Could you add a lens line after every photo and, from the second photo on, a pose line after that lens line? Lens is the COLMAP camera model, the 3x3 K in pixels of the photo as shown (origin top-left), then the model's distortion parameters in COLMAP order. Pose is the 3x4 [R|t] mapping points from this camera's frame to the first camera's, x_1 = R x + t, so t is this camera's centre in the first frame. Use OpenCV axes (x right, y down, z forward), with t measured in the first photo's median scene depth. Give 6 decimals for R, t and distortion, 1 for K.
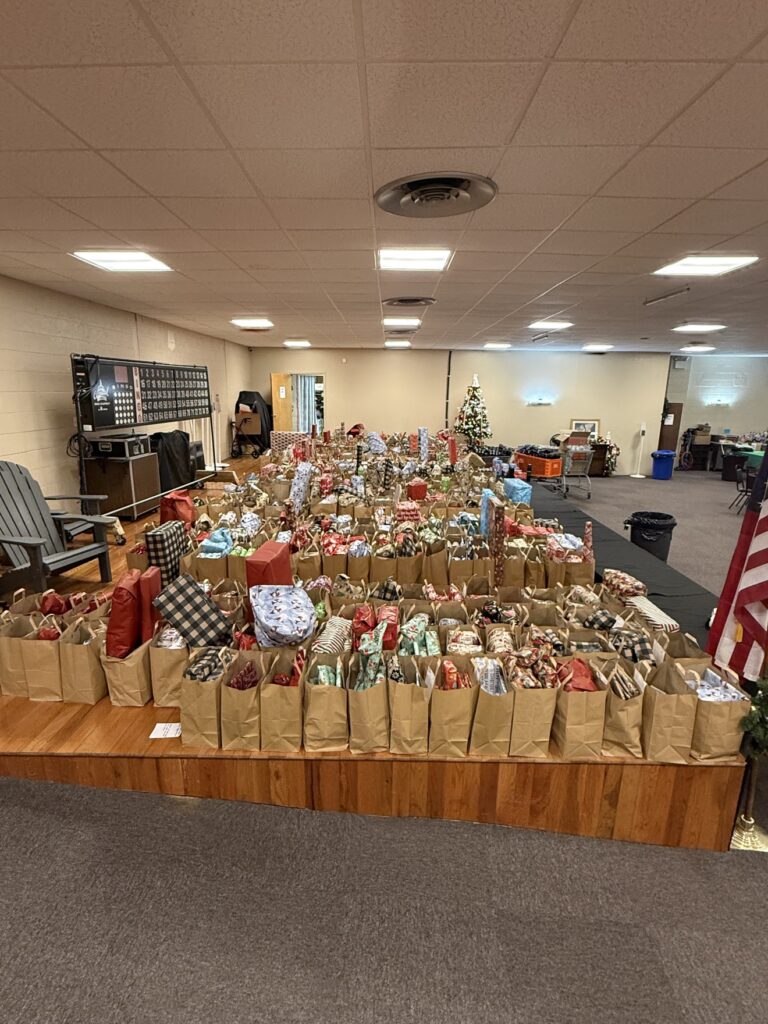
lens RADIAL K [[525.1, 0, 381.4], [0, 525.1, 510.7], [0, 0, 1]] dist [0.002202, -0.001225]
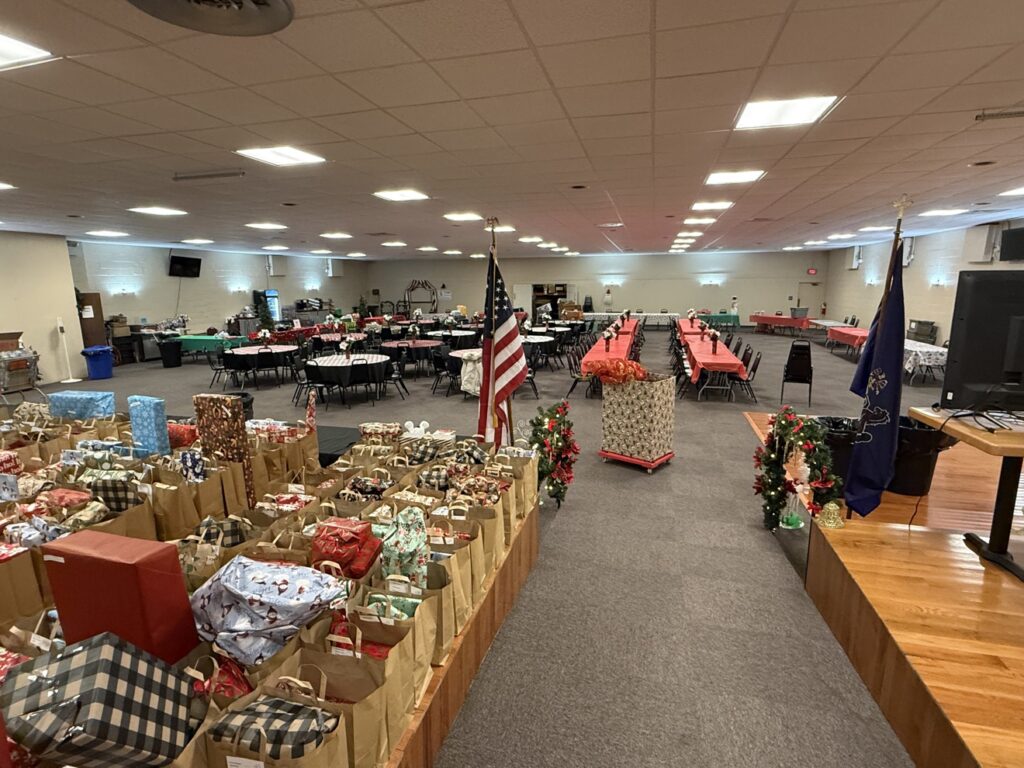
lens RADIAL K [[525.1, 0, 513.4], [0, 525.1, 377.2], [0, 0, 1]] dist [0.002202, -0.001225]
pose [[0.244506, -0.186746, 0.951495, -0.137034], [0.235585, 0.963317, 0.128528, -0.013043], [-0.940594, 0.192732, 0.279532, 0.102366]]
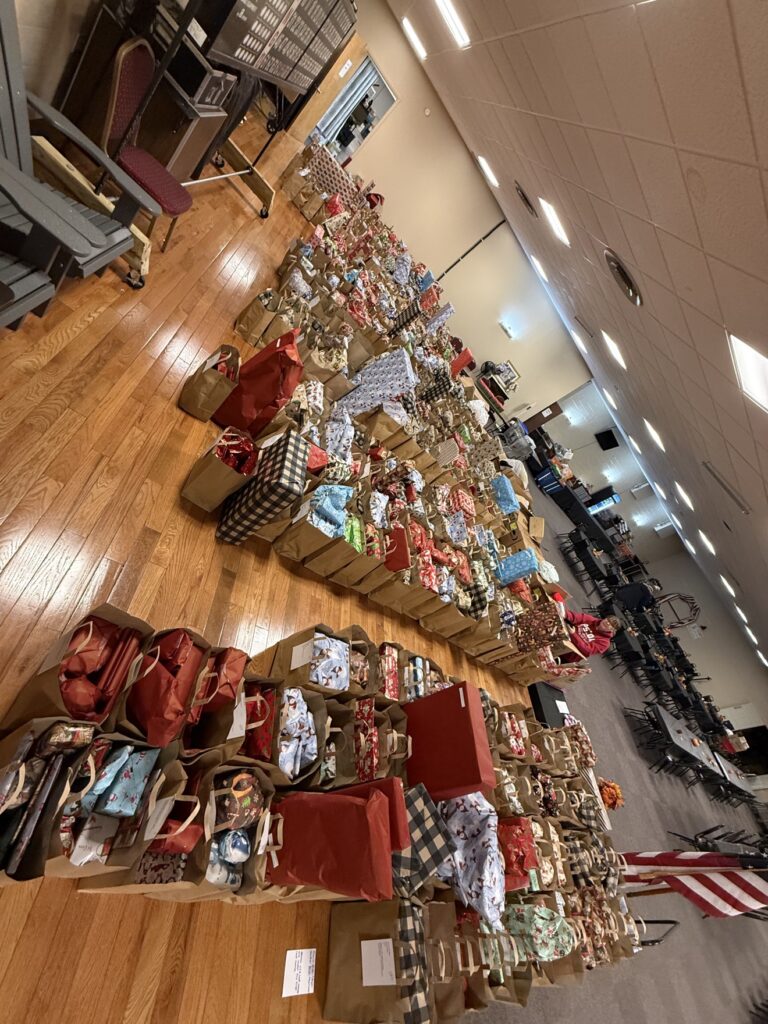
lens RADIAL K [[411.6, 0, 381.3], [0, 411.6, 505.4], [0, 0, 1]] dist [-0.001189, 0.000864]
pose [[0.670119, 0.475383, 0.570045, -0.189327], [-0.709867, 0.634842, 0.305067, -0.049250], [-0.216865, -0.609087, 0.762878, 0.181940]]
